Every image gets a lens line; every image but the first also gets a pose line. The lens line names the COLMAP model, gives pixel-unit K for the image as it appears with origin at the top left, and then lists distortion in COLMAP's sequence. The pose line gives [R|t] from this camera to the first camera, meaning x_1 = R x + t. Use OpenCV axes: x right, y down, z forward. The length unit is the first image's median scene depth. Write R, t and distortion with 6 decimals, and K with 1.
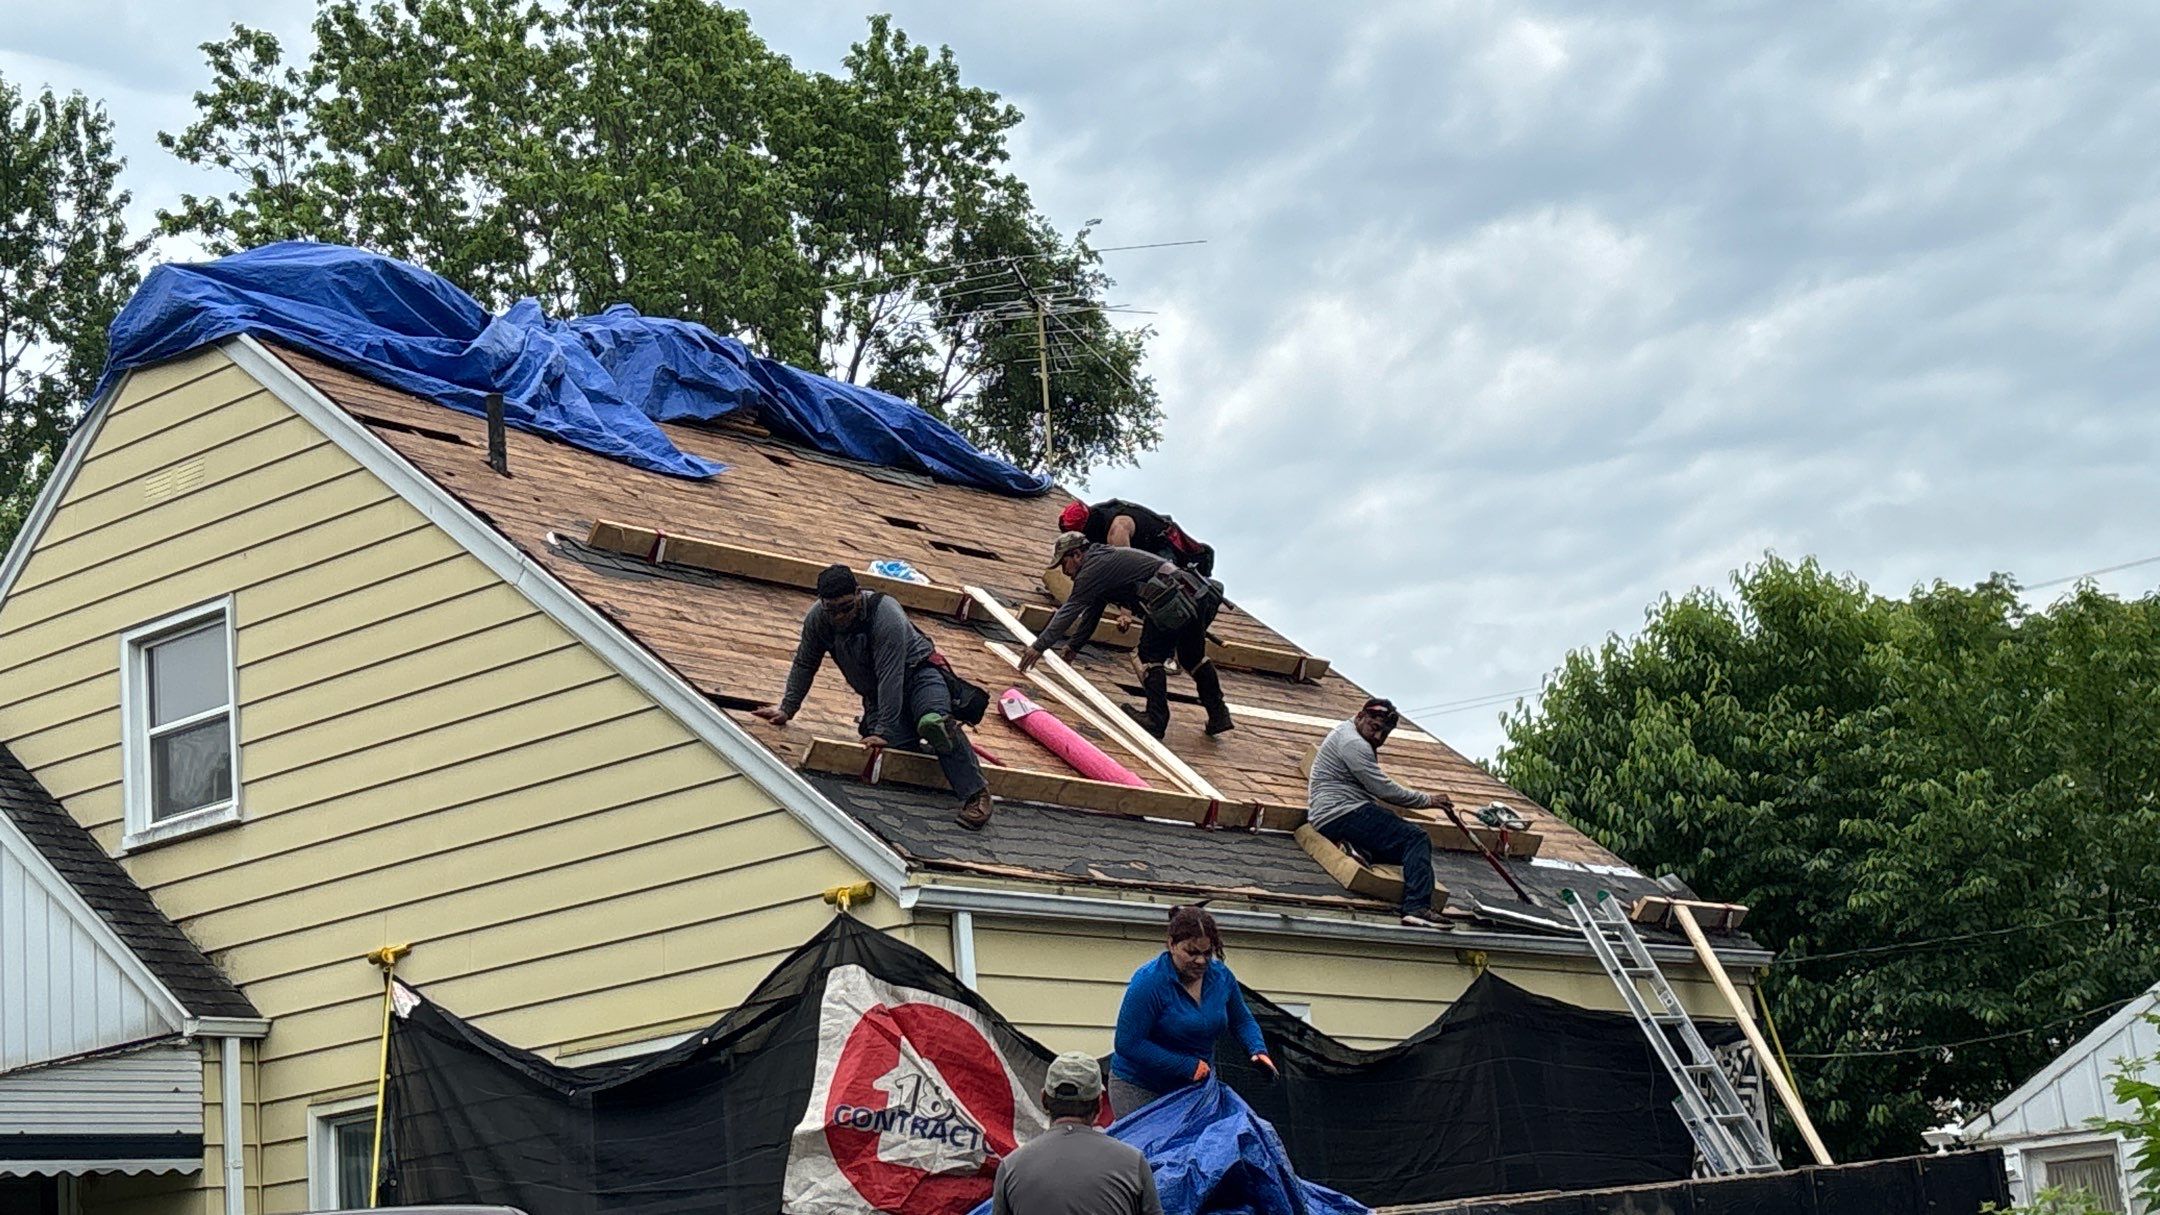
lens RADIAL K [[3210.9, 0, 1080.0], [0, 3210.9, 607.5], [0, 0, 1]] dist [0.231017, -1.140014]
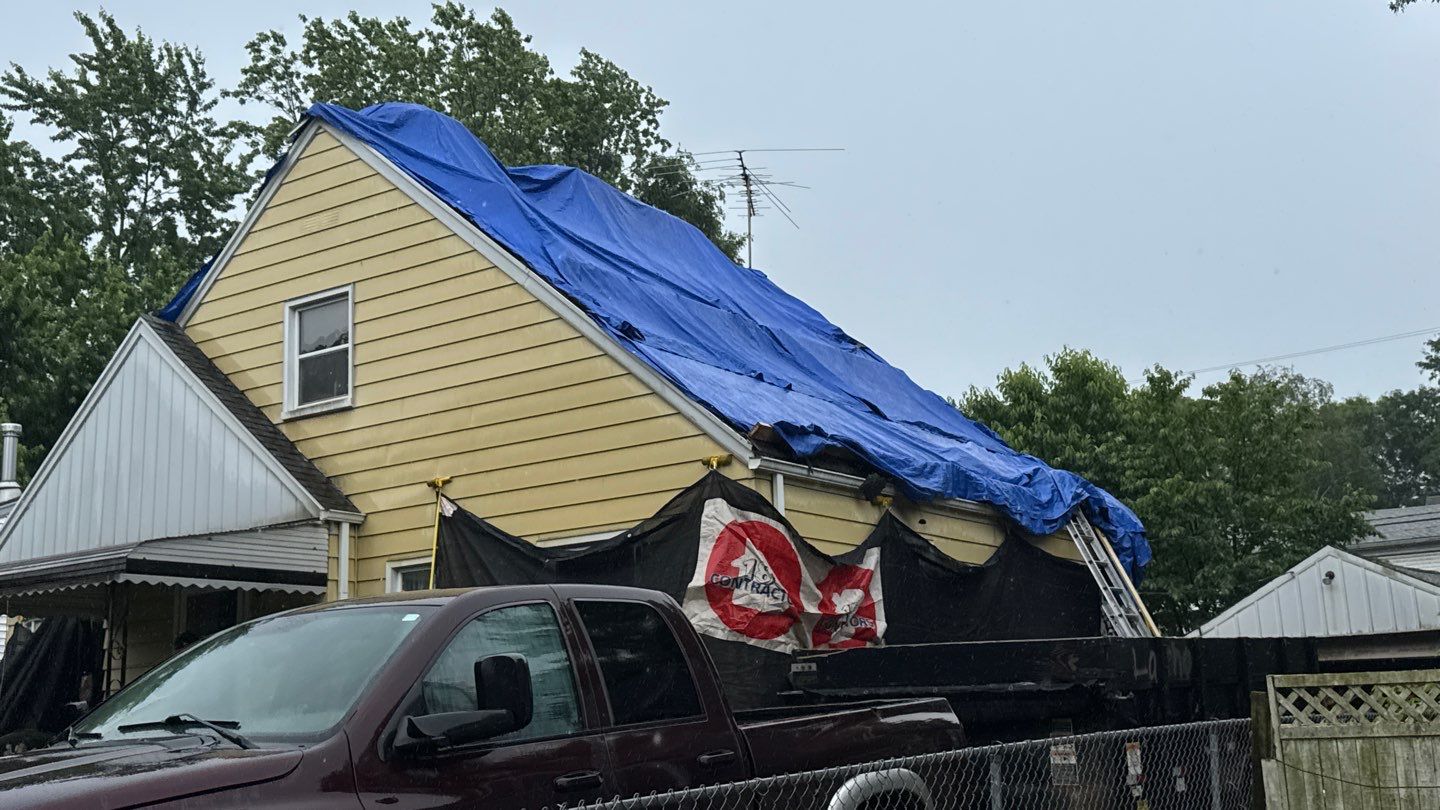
lens RADIAL K [[1592.3, 0, 720.0], [0, 1592.3, 405.0], [0, 0, 1]] dist [0.142771, -0.318806]
pose [[0.996051, 0.067258, 0.057949, -0.107493], [-0.068273, 0.997543, 0.015700, 0.037591], [-0.056751, -0.019594, 0.998196, 0.084992]]
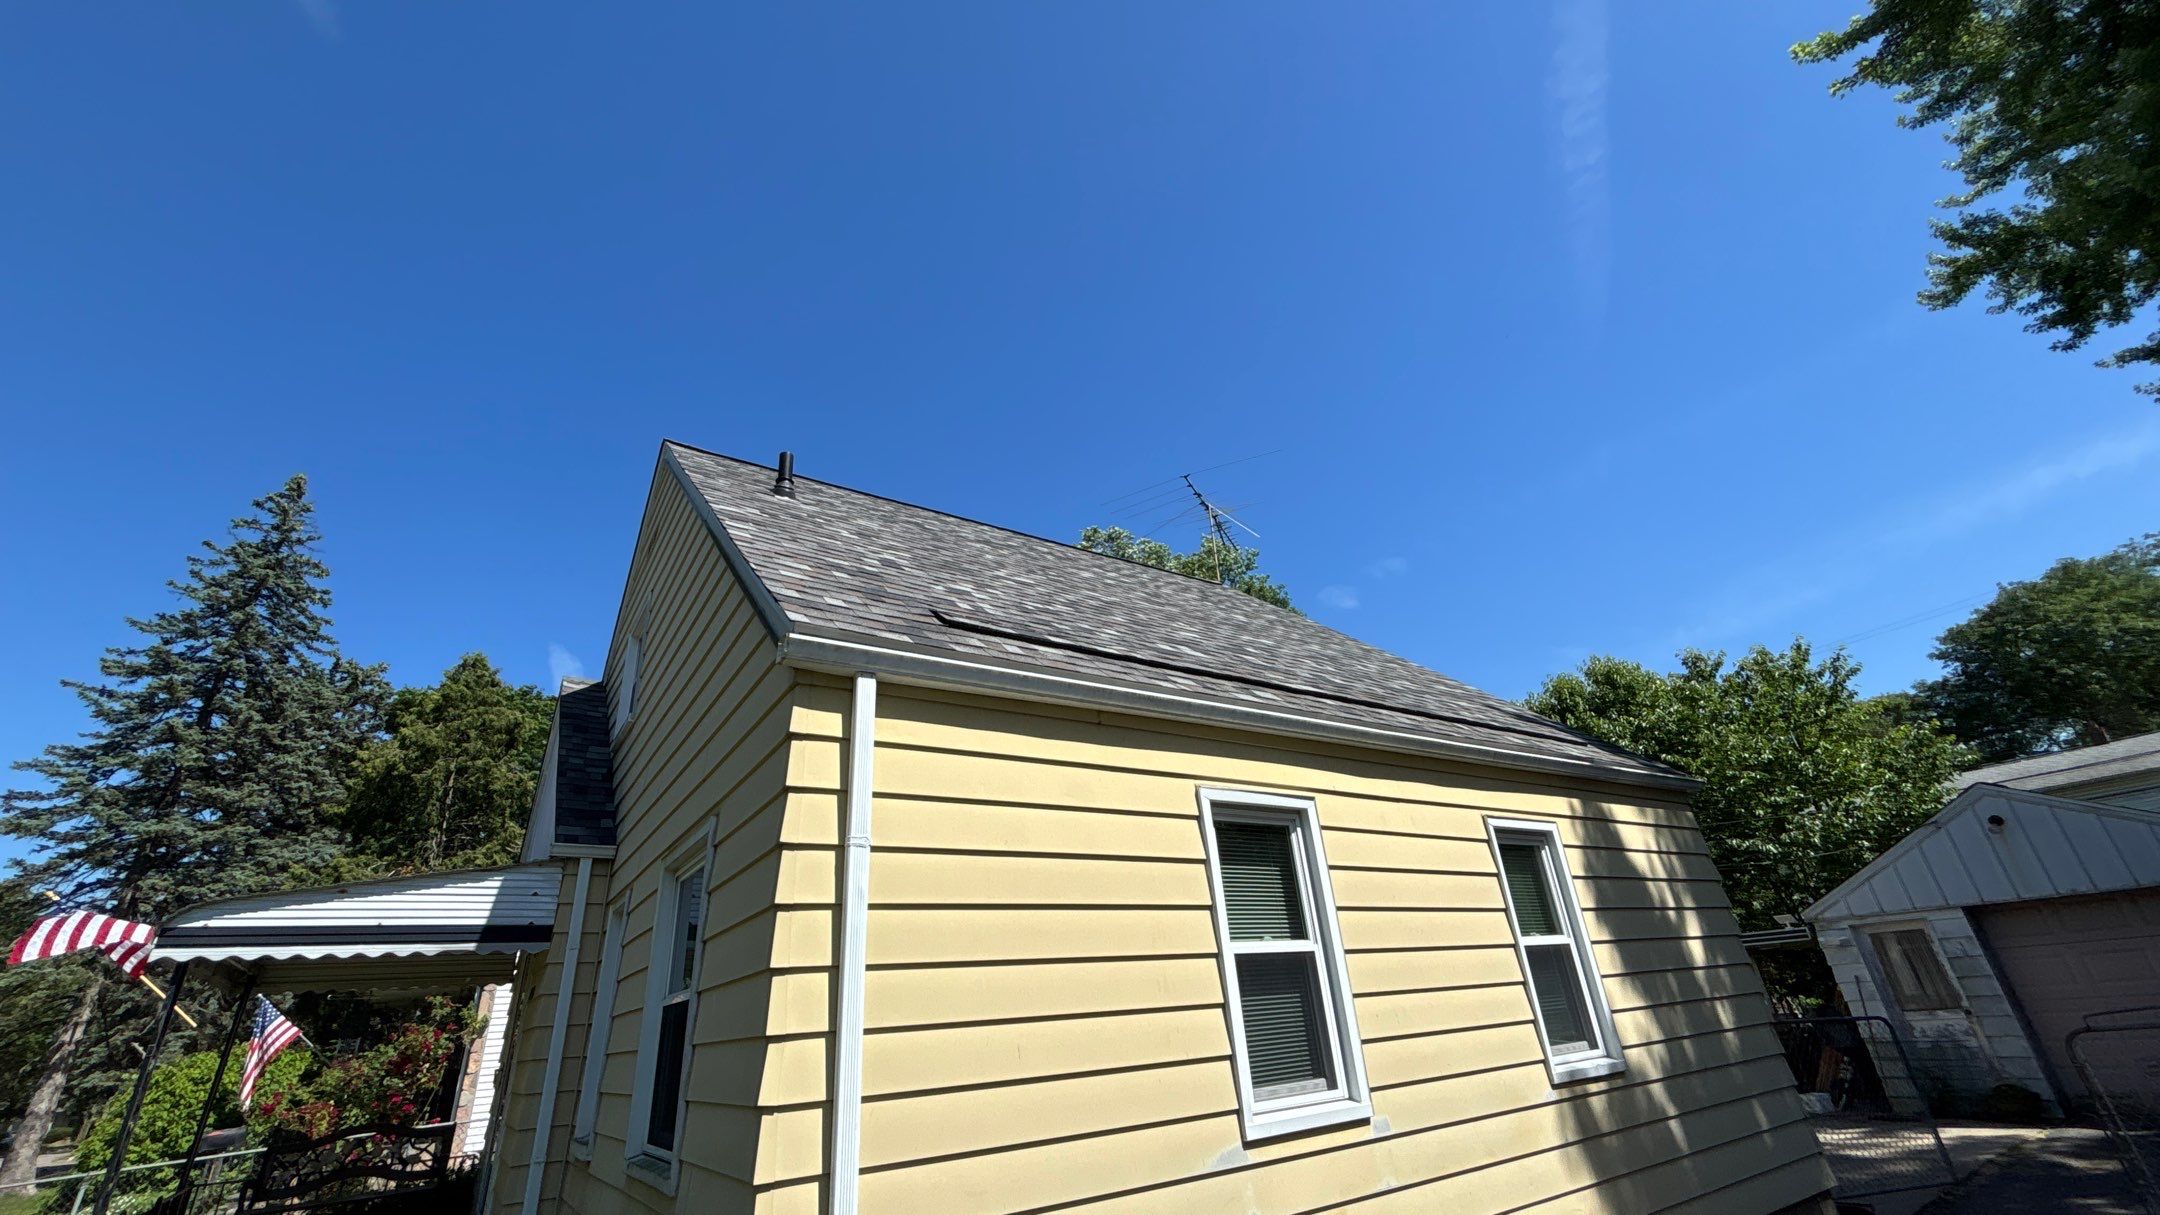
lens RADIAL K [[874.0, 0, 1080.0], [0, 874.0, 607.5], [0, 0, 1]] dist [0.007772, -0.000435]
pose [[0.956042, -0.120292, -0.267421, 0.083811], [0.063432, 0.975229, -0.211908, 0.119880], [0.286288, 0.185630, 0.939990, 0.660369]]
